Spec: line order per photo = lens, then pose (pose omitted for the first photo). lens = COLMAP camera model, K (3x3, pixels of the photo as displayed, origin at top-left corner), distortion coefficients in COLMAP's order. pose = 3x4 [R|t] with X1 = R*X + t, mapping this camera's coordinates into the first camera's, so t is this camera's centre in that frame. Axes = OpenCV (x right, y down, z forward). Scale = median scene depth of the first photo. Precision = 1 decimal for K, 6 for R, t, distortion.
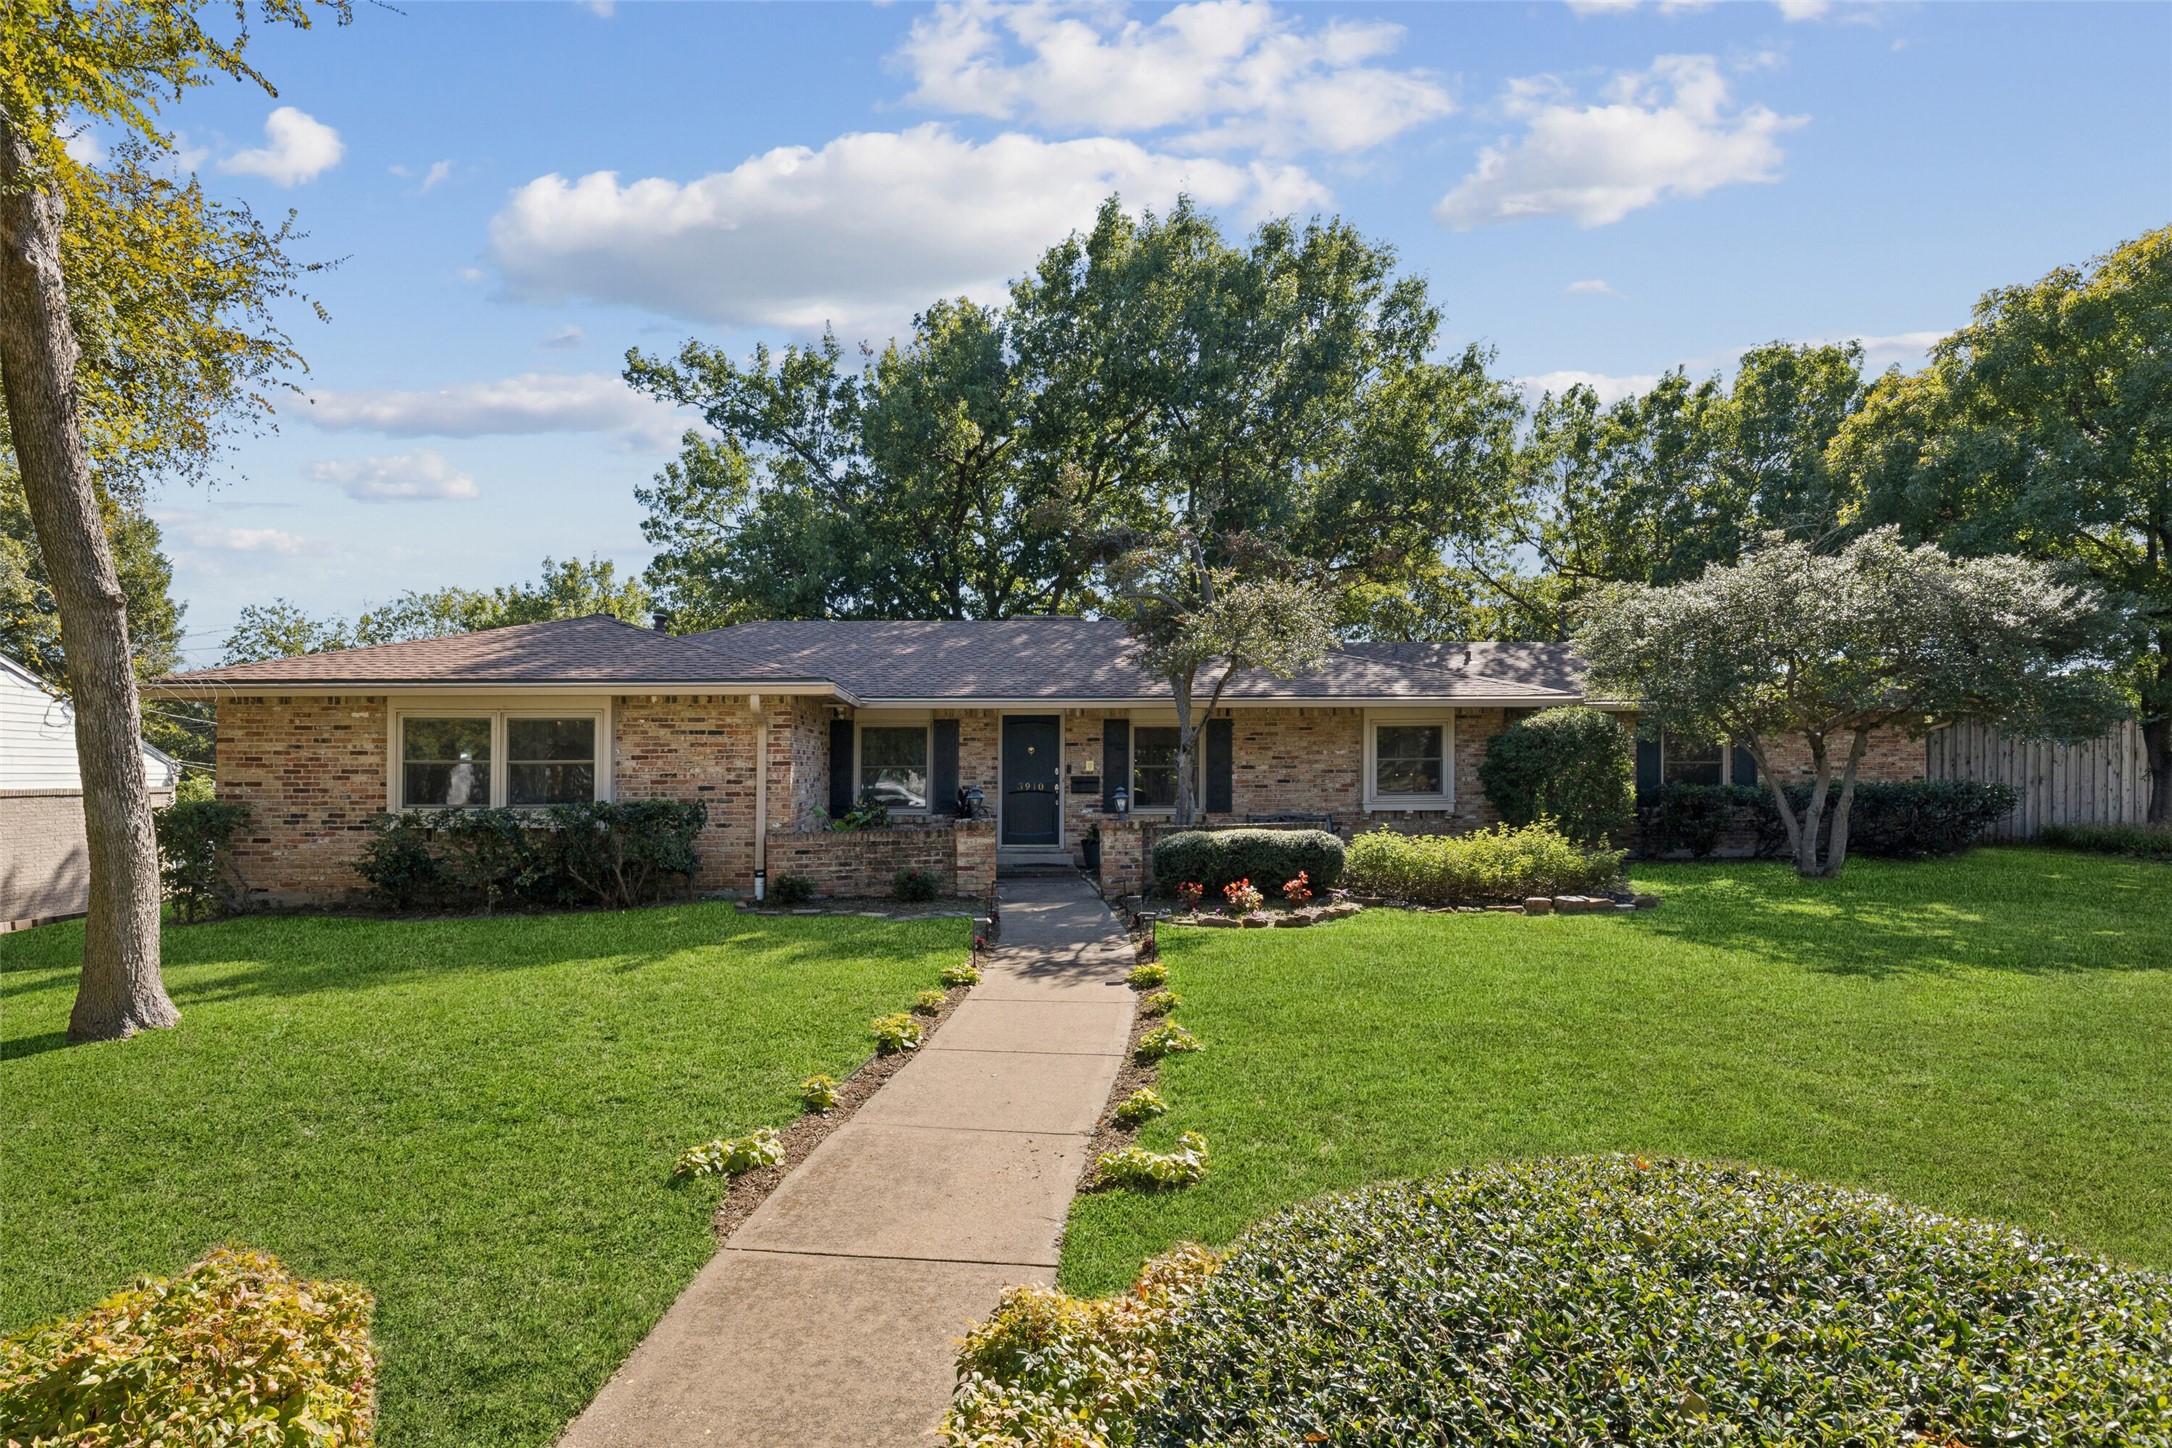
lens RADIAL K [[1167.5, 0, 1077.7], [0, 1167.5, 734.7], [0, 0, 1]] dist [-0.021814, -0.000173]
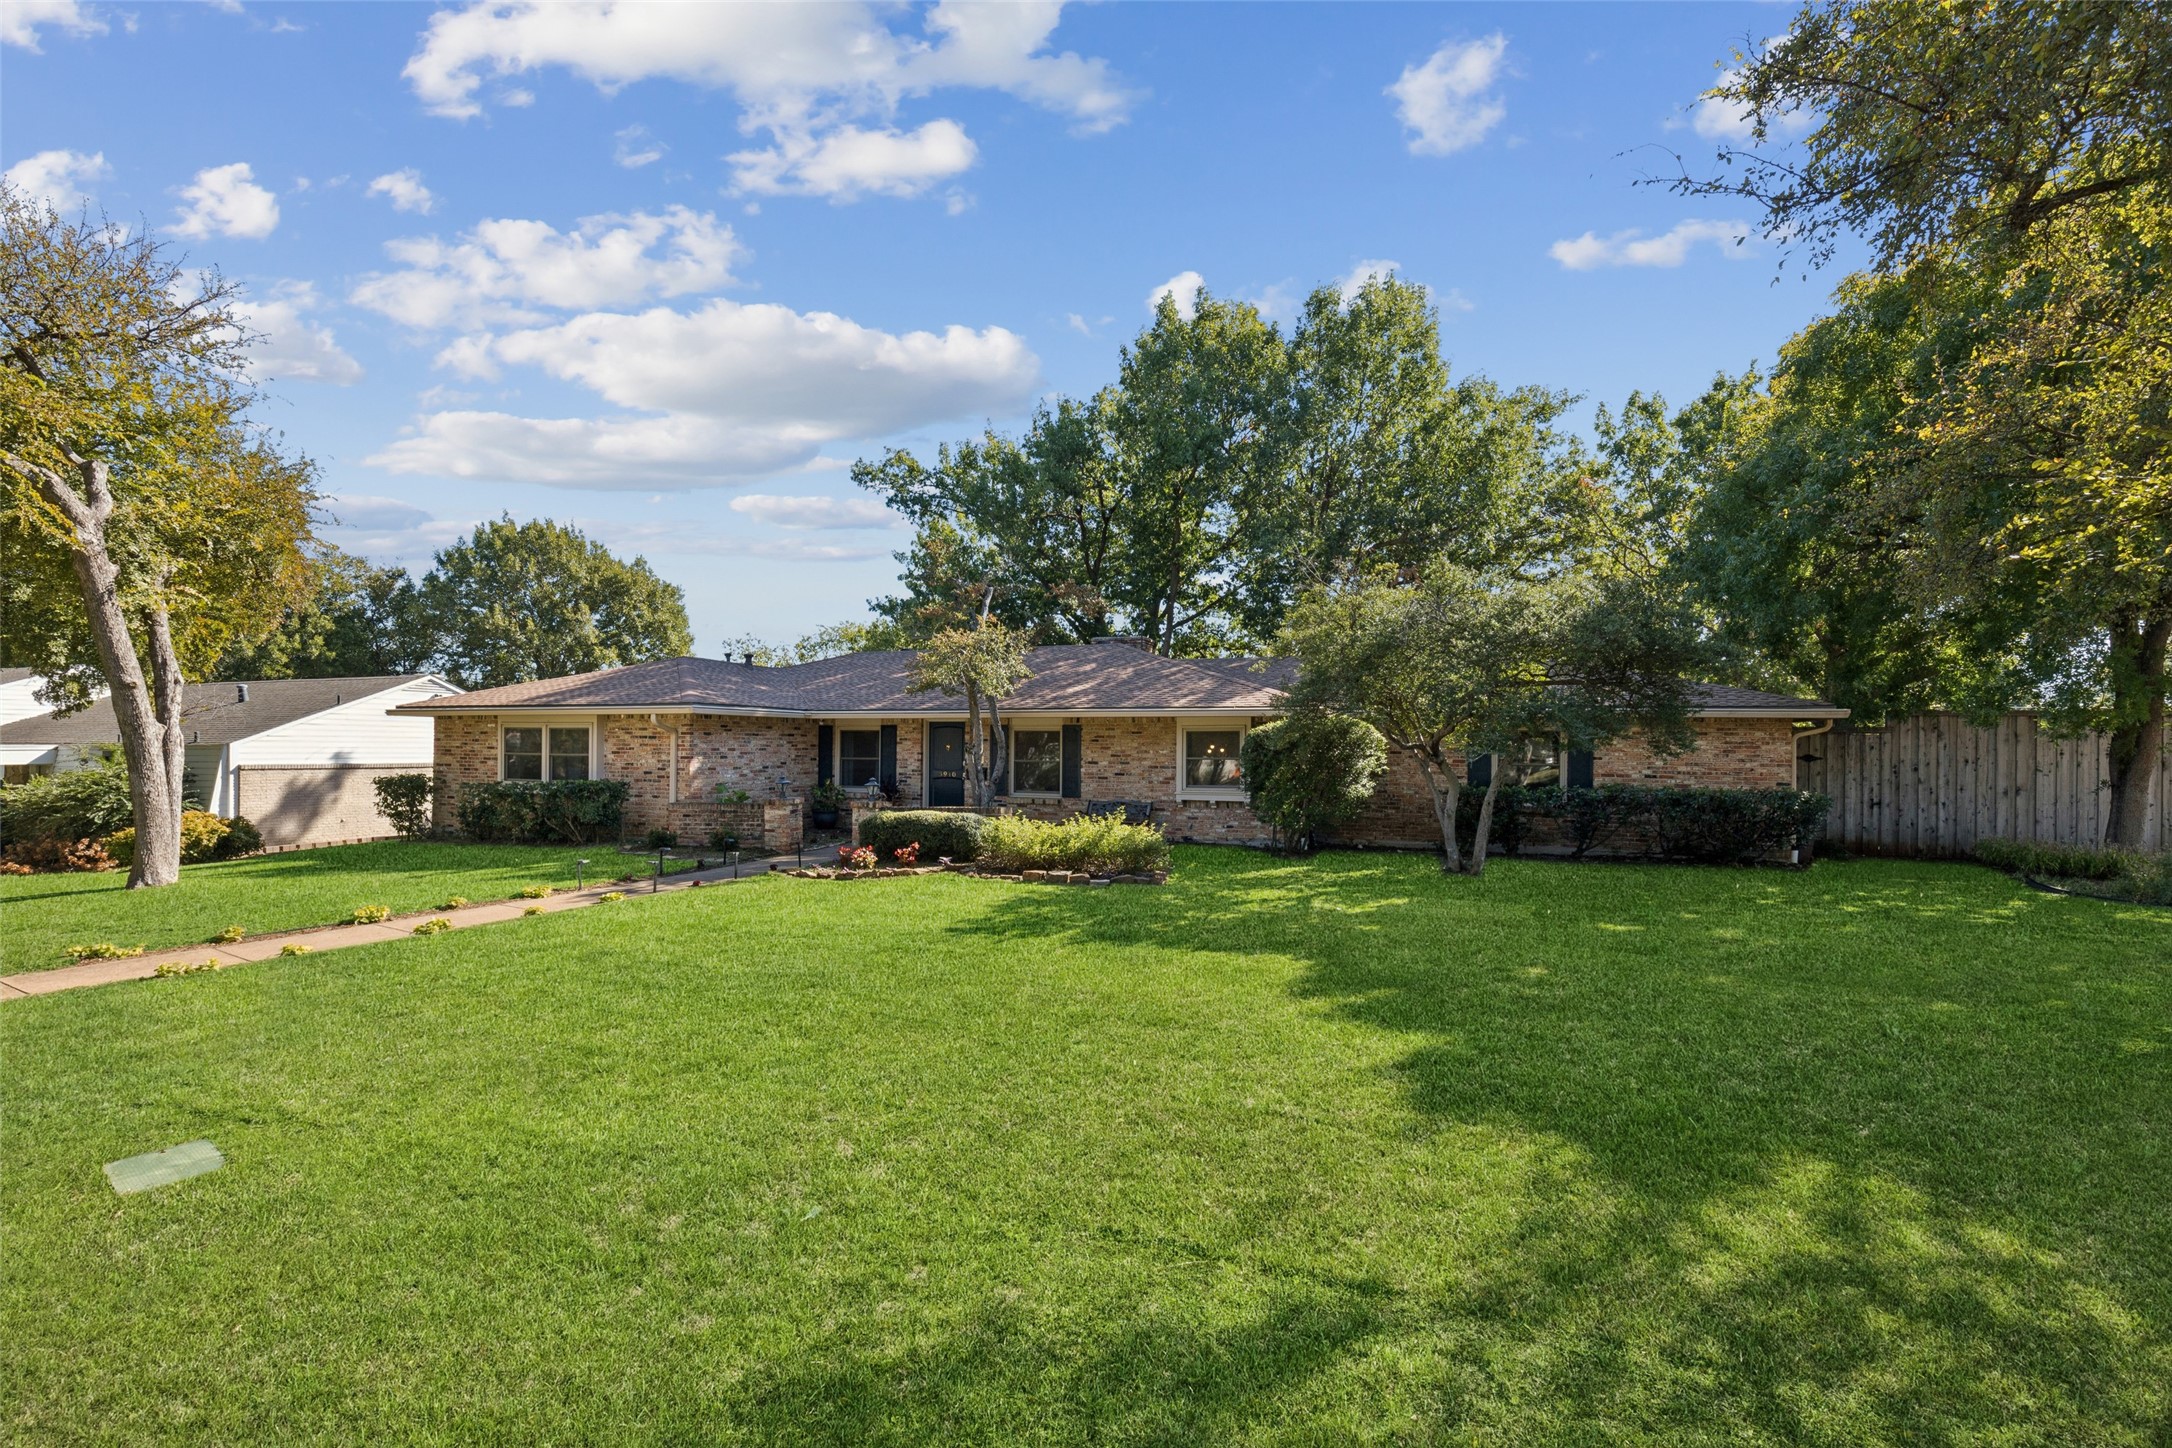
lens RADIAL K [[975.8, 0, 1082.3], [0, 975.8, 744.8], [0, 0, 1]] dist [-0.000899, -0.000346]
pose [[0.922985, 0.010907, -0.384681, 0.551190], [-0.001259, 0.999679, 0.025322, -0.019431], [0.384833, -0.022887, 0.922702, 0.002481]]
